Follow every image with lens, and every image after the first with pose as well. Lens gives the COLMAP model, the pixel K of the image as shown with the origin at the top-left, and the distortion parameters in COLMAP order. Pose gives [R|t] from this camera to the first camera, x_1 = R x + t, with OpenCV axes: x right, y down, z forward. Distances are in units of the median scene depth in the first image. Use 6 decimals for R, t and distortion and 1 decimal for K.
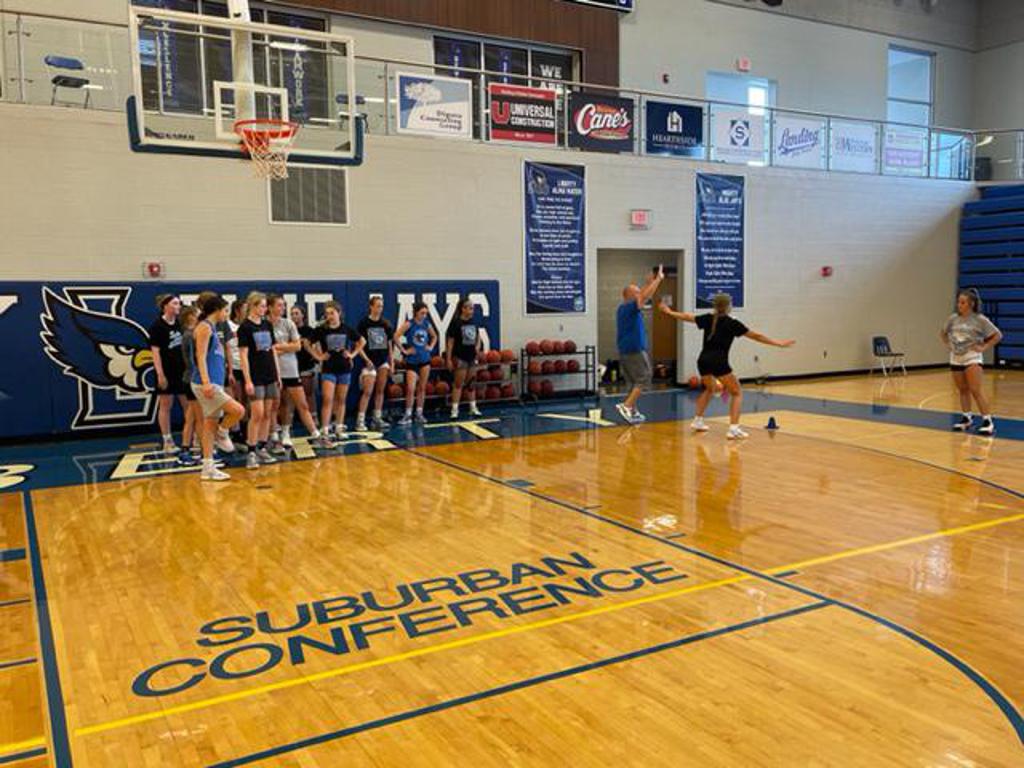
lens RADIAL K [[868.4, 0, 512.0], [0, 868.4, 384.0], [0, 0, 1]] dist [0.054630, -0.001299]
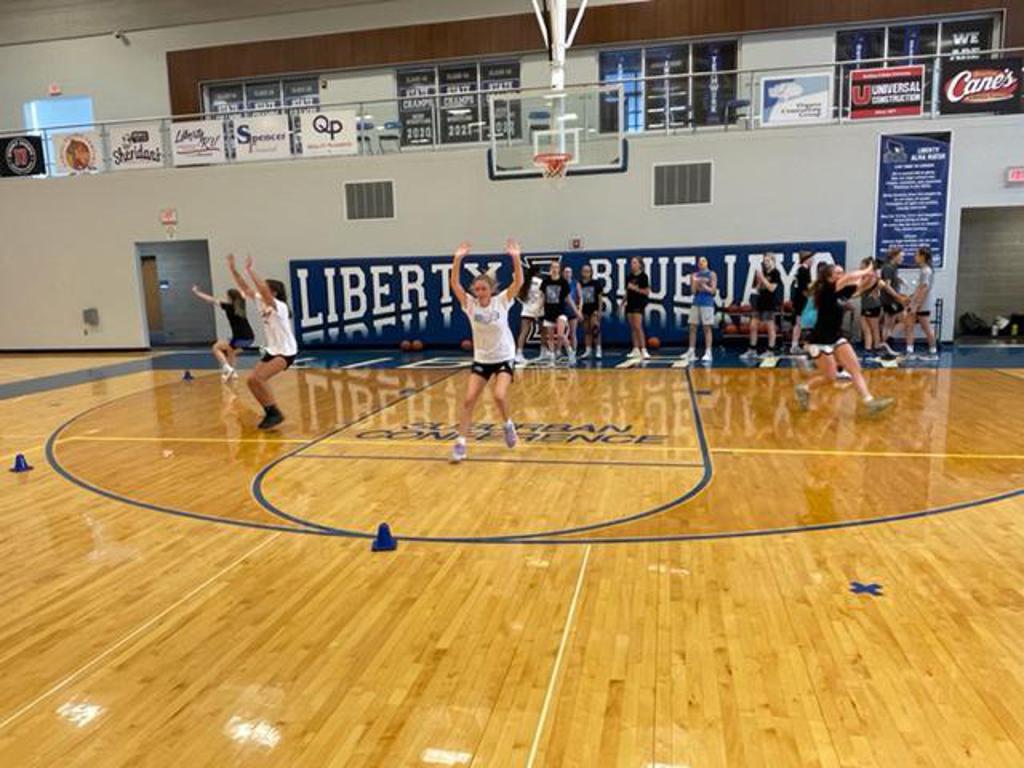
lens RADIAL K [[734.3, 0, 512.0], [0, 734.3, 384.0], [0, 0, 1]] dist [0.001017, -0.007875]
pose [[0.753884, 0.095514, -0.650028, 0.296939], [-0.046809, 0.994671, 0.091866, 0.002680], [0.655338, -0.038829, 0.754337, -0.051985]]
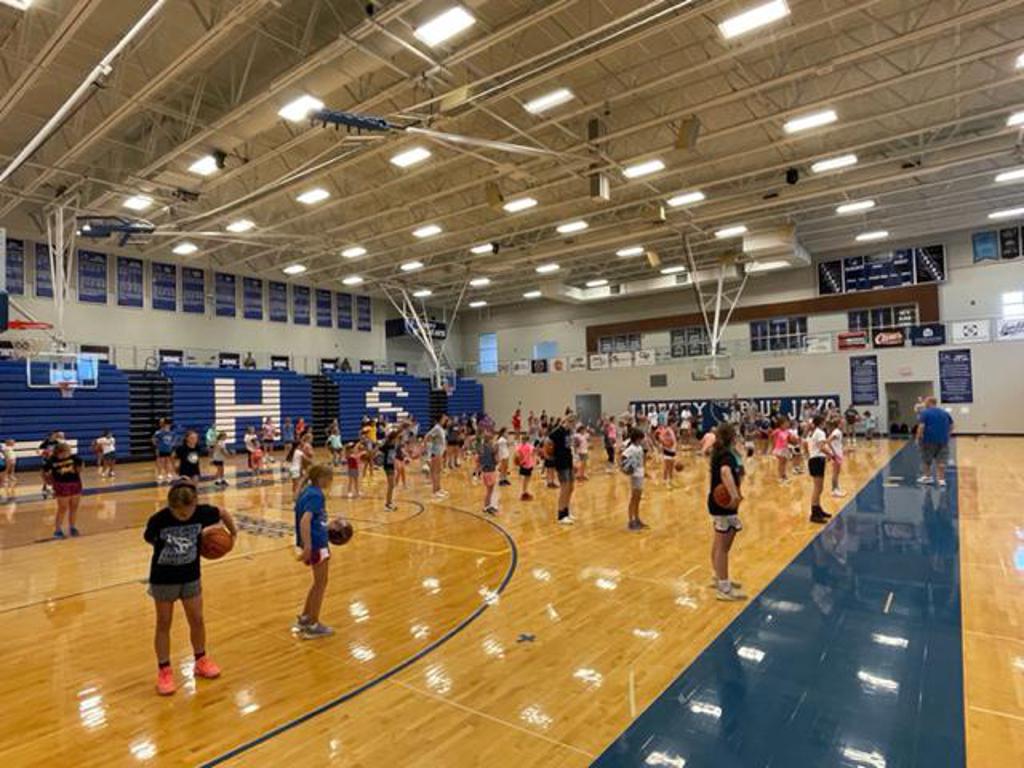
lens RADIAL K [[589.1, 0, 512.0], [0, 589.1, 384.0], [0, 0, 1]] dist [-0.000394, -0.002486]
pose [[0.403357, -0.030997, -0.914518, 1.401156], [-0.065355, 0.995898, -0.062581, 0.049173], [0.912706, 0.085011, 0.399676, -0.897723]]
